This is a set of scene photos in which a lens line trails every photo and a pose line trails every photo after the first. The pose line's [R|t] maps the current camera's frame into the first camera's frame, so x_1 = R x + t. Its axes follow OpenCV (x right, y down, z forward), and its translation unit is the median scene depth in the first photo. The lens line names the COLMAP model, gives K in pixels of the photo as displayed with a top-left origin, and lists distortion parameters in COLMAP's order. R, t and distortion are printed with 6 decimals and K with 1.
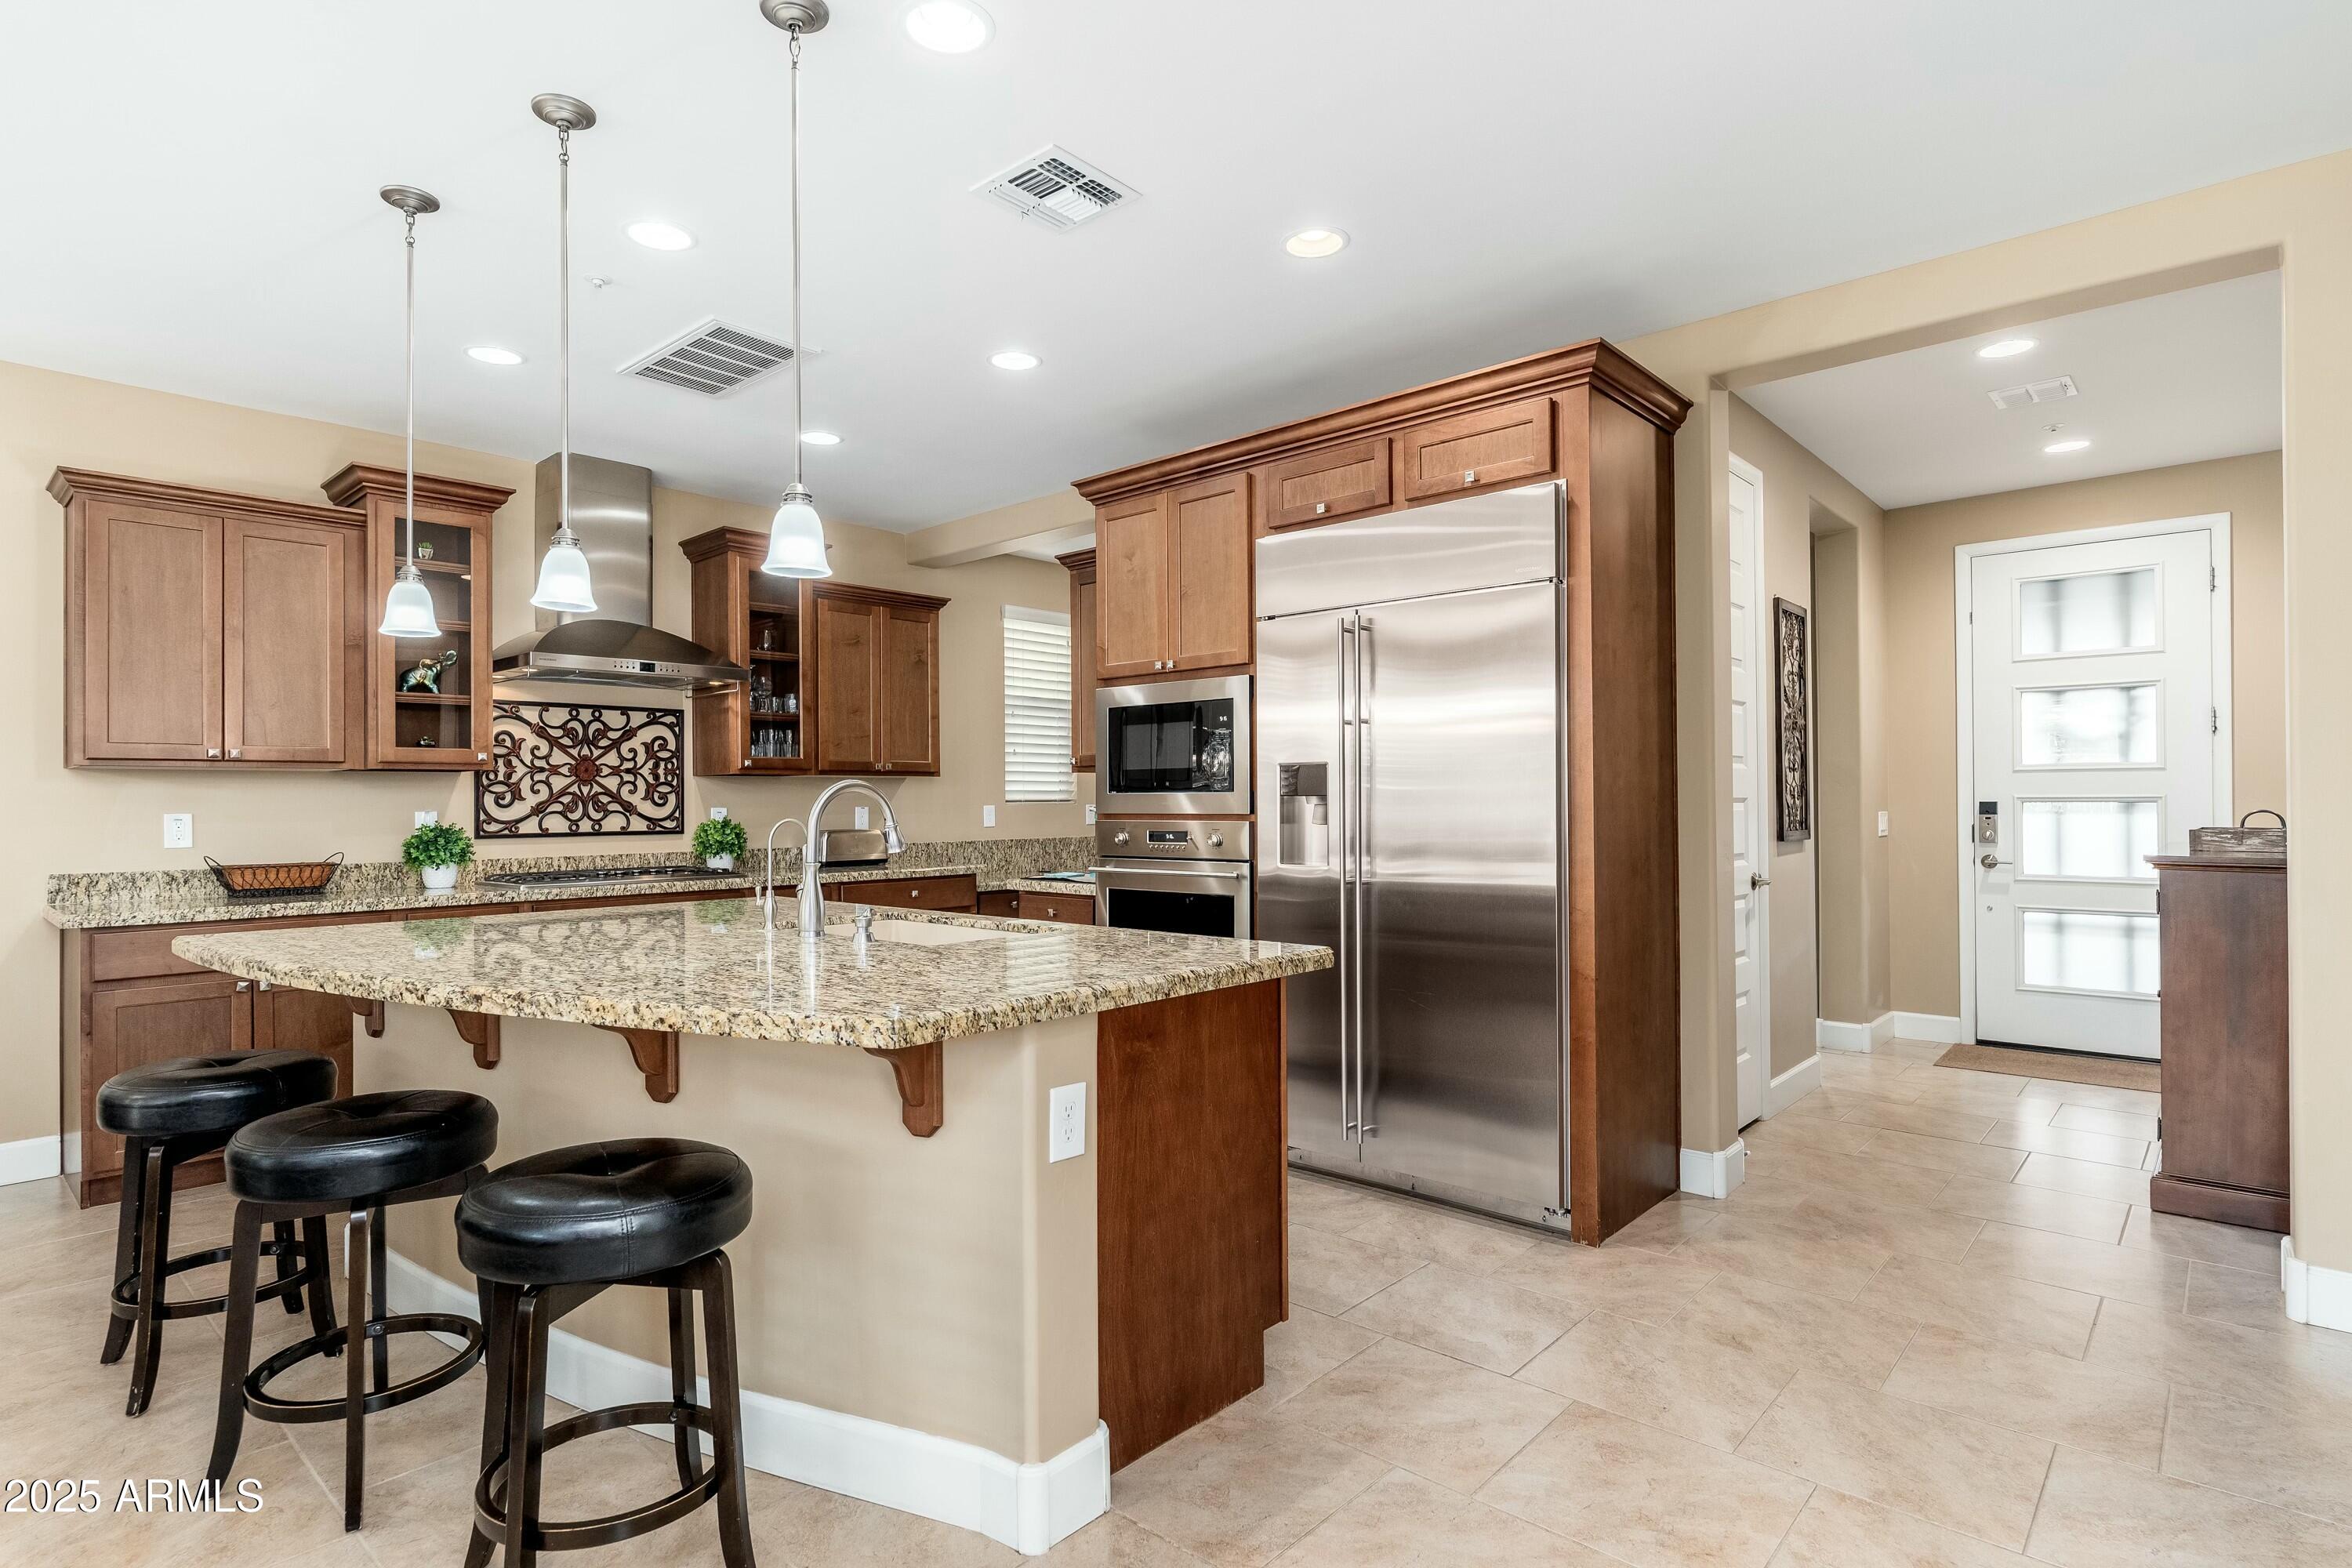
lens RADIAL K [[1170.6, 0, 1174.9], [0, 1170.6, 794.5], [0, 0, 1]] dist [-0.001962, -0.000092]
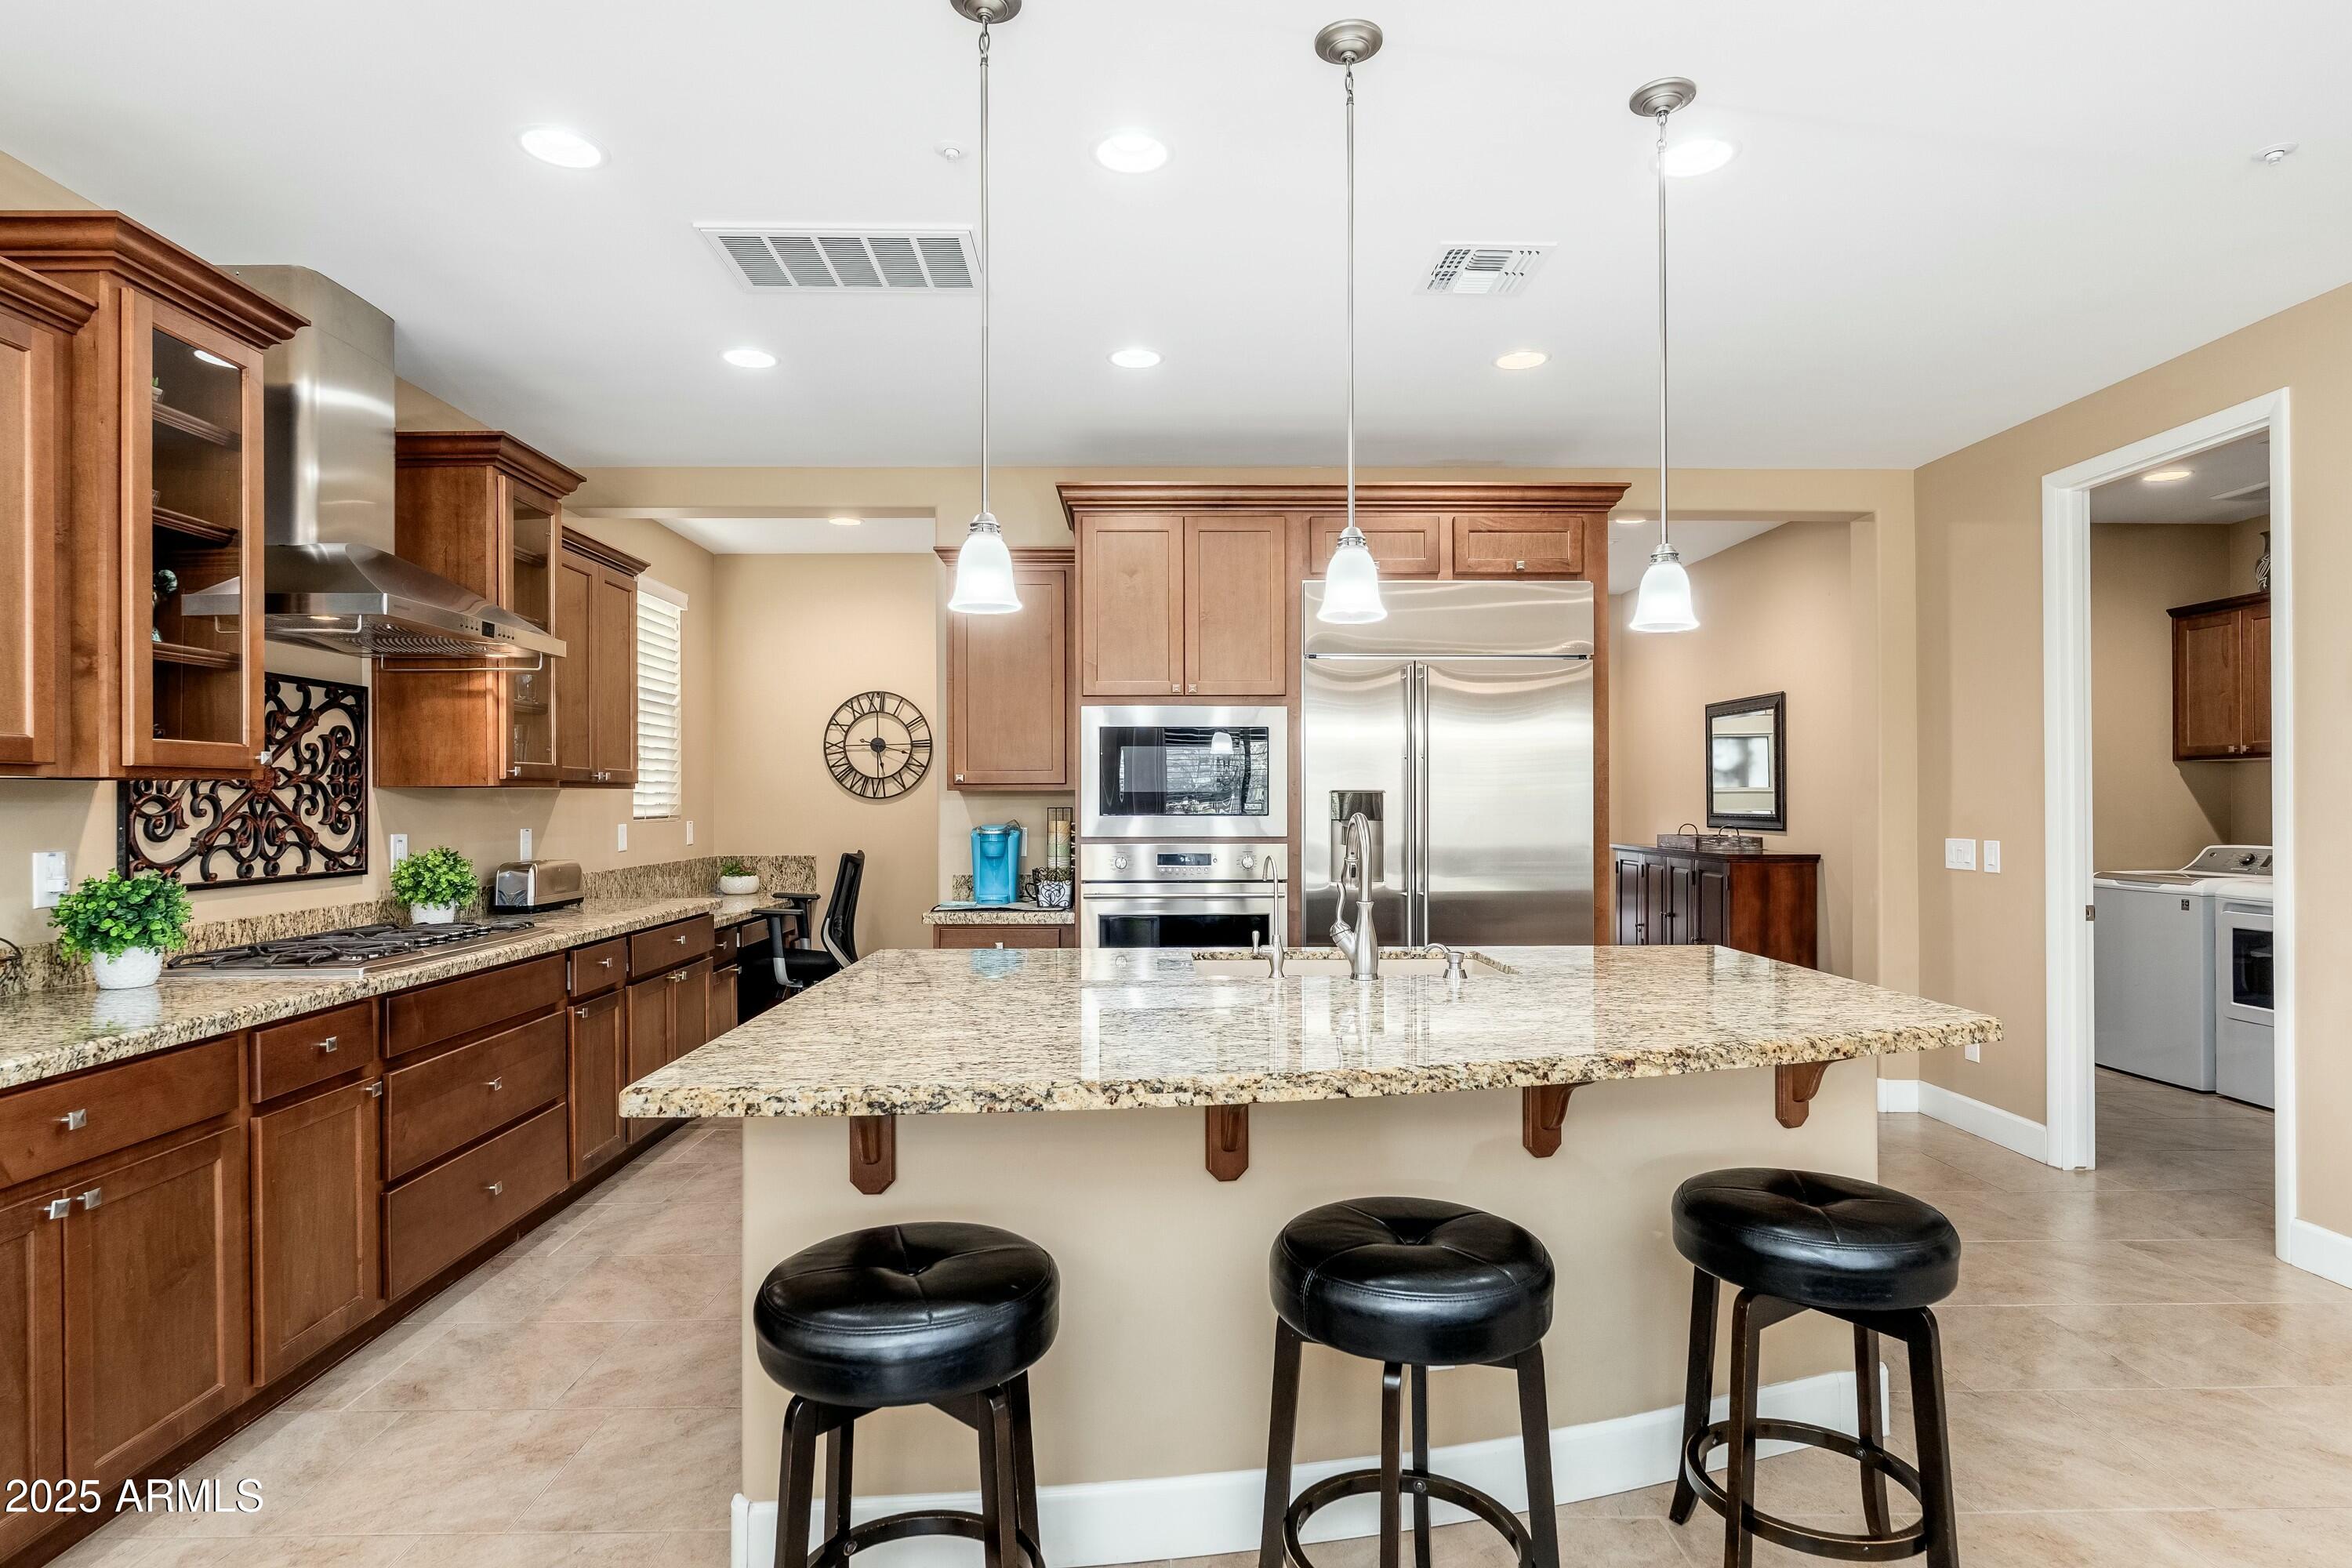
lens RADIAL K [[1170.6, 0, 1165.4], [0, 1170.6, 799.7], [0, 0, 1]] dist [-0.001962, -0.000092]
pose [[0.733121, 0.005015, 0.680080, -0.658862], [-0.006292, 0.999980, -0.000592, -0.013690], [-0.680069, -0.003845, 0.733138, 0.252967]]
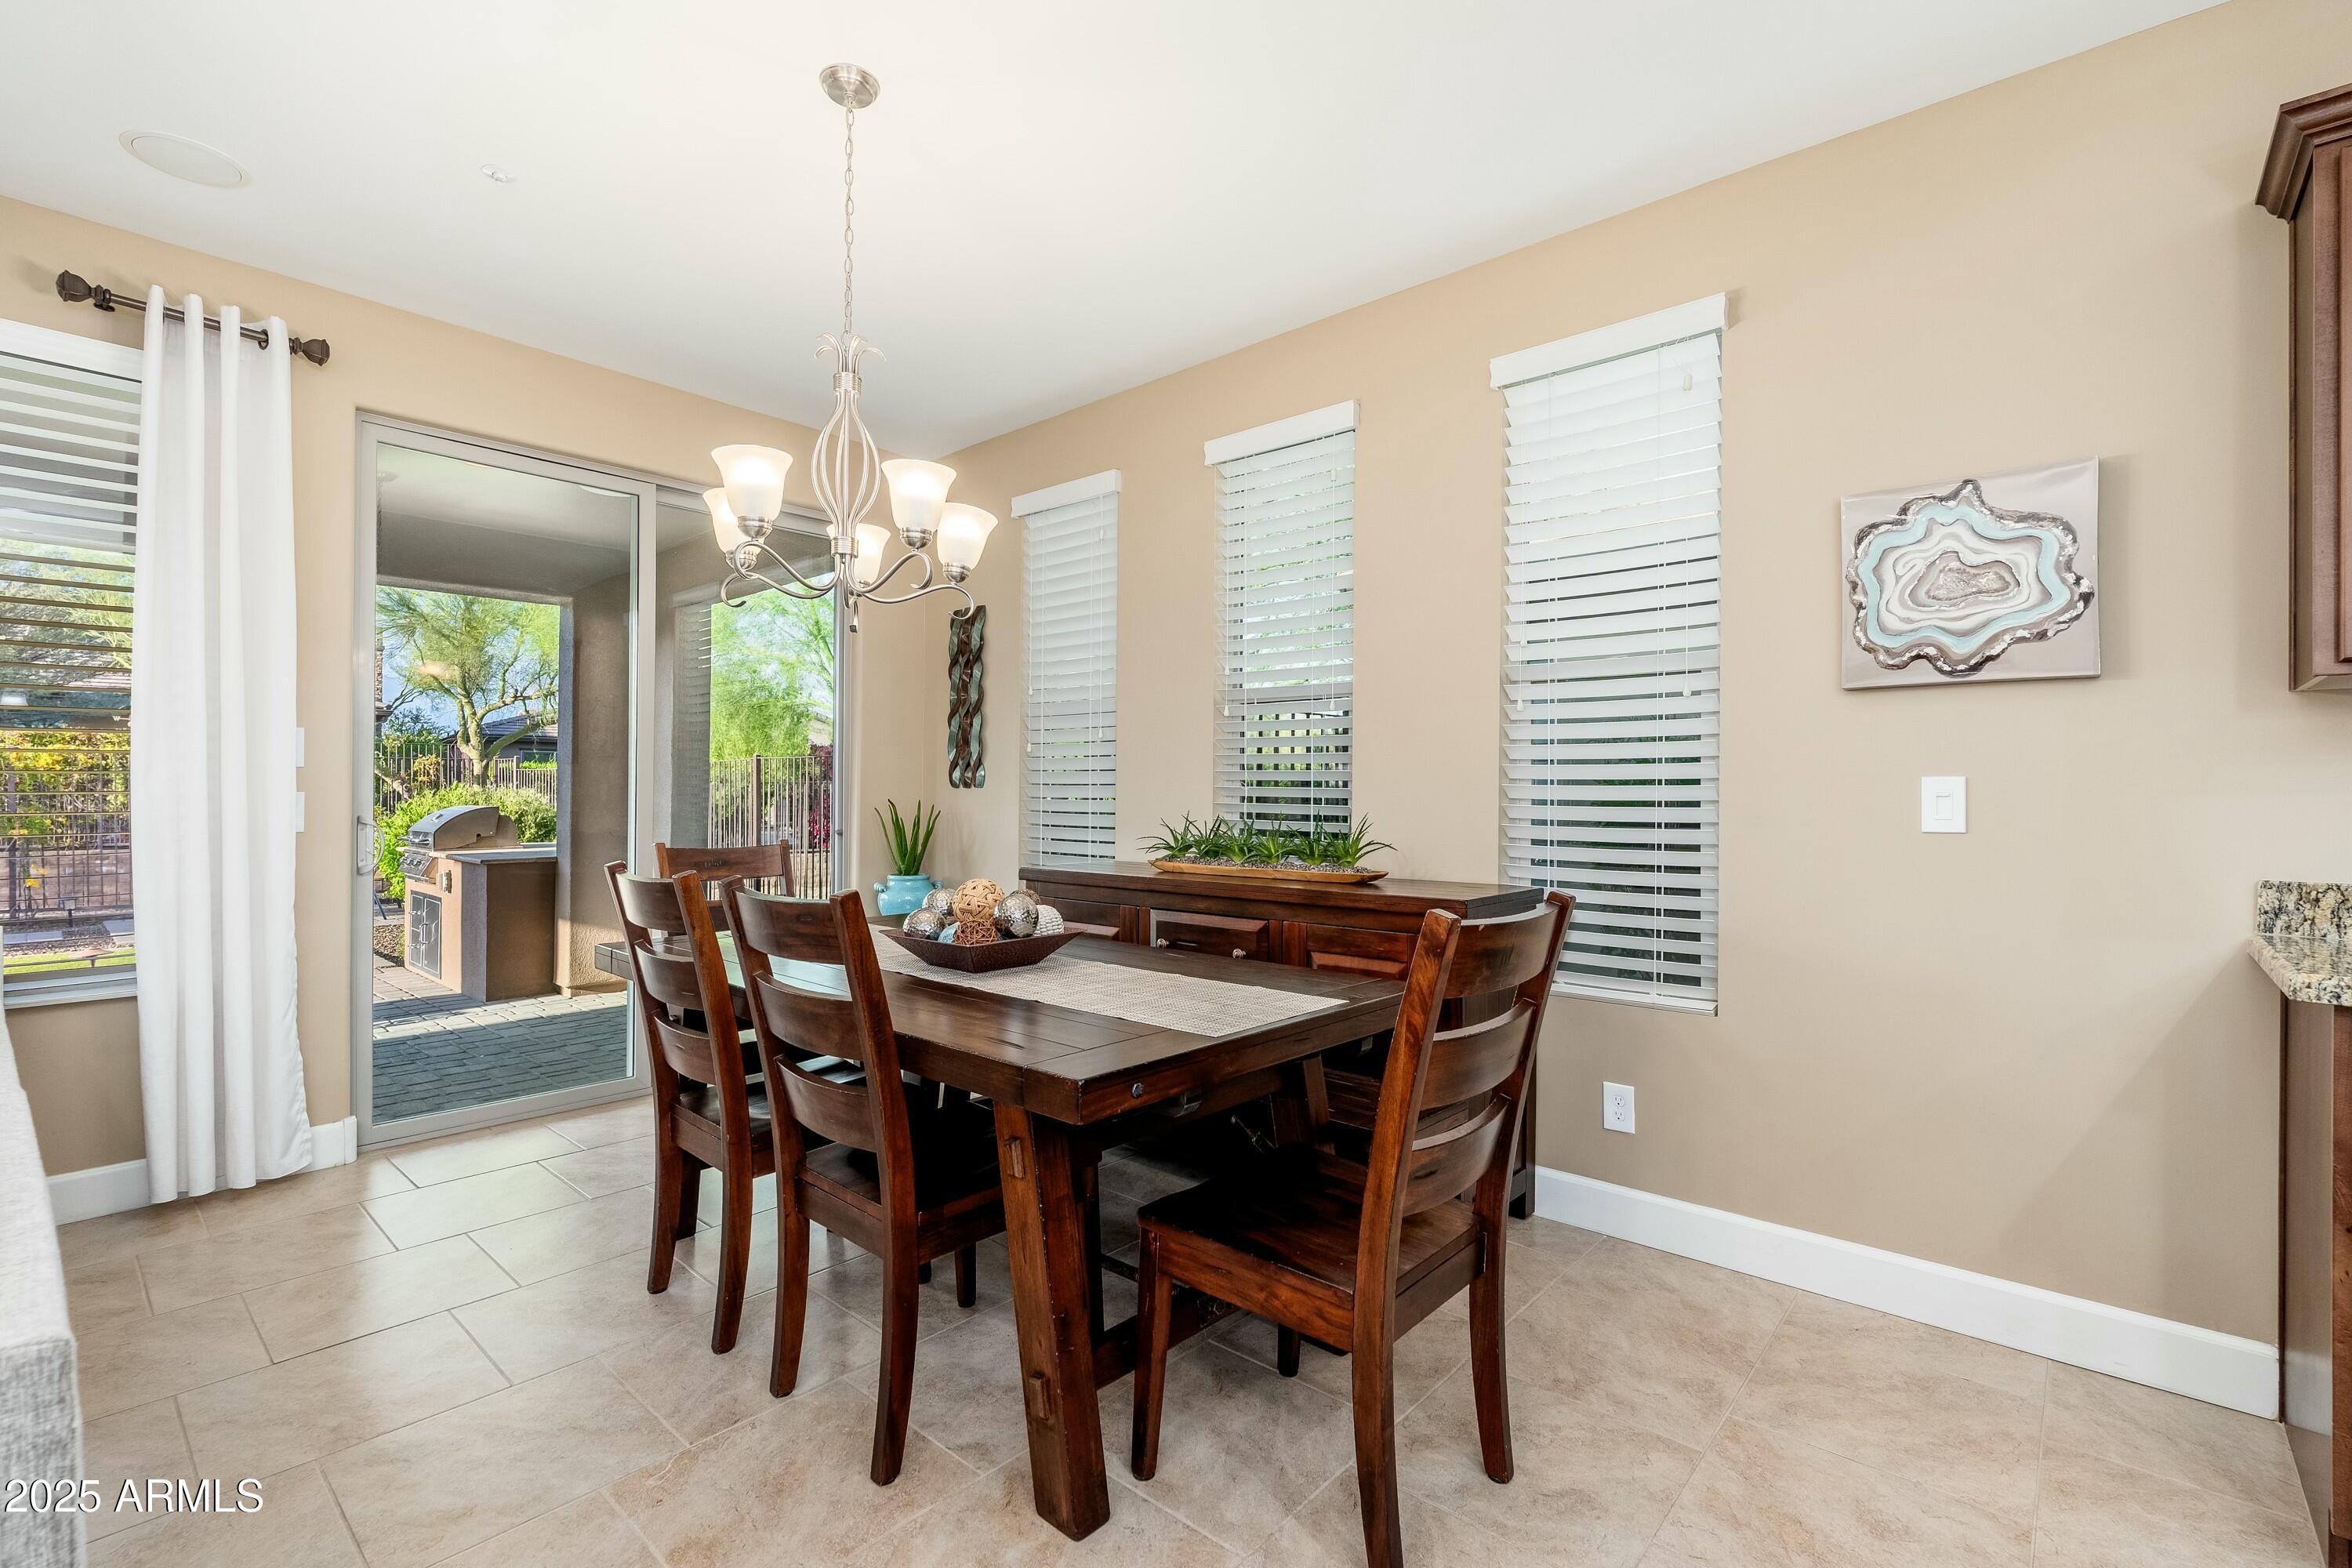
lens RADIAL K [[1050.2, 0, 1178.3], [0, 1050.2, 788.2], [0, 0, 1]] dist [-0.002269, -0.000188]
pose [[0.004264, 0.002105, -0.999989, -0.398879], [0.001198, 0.999997, 0.002110, 0.019444], [0.999990, -0.001207, 0.004261, 0.411475]]
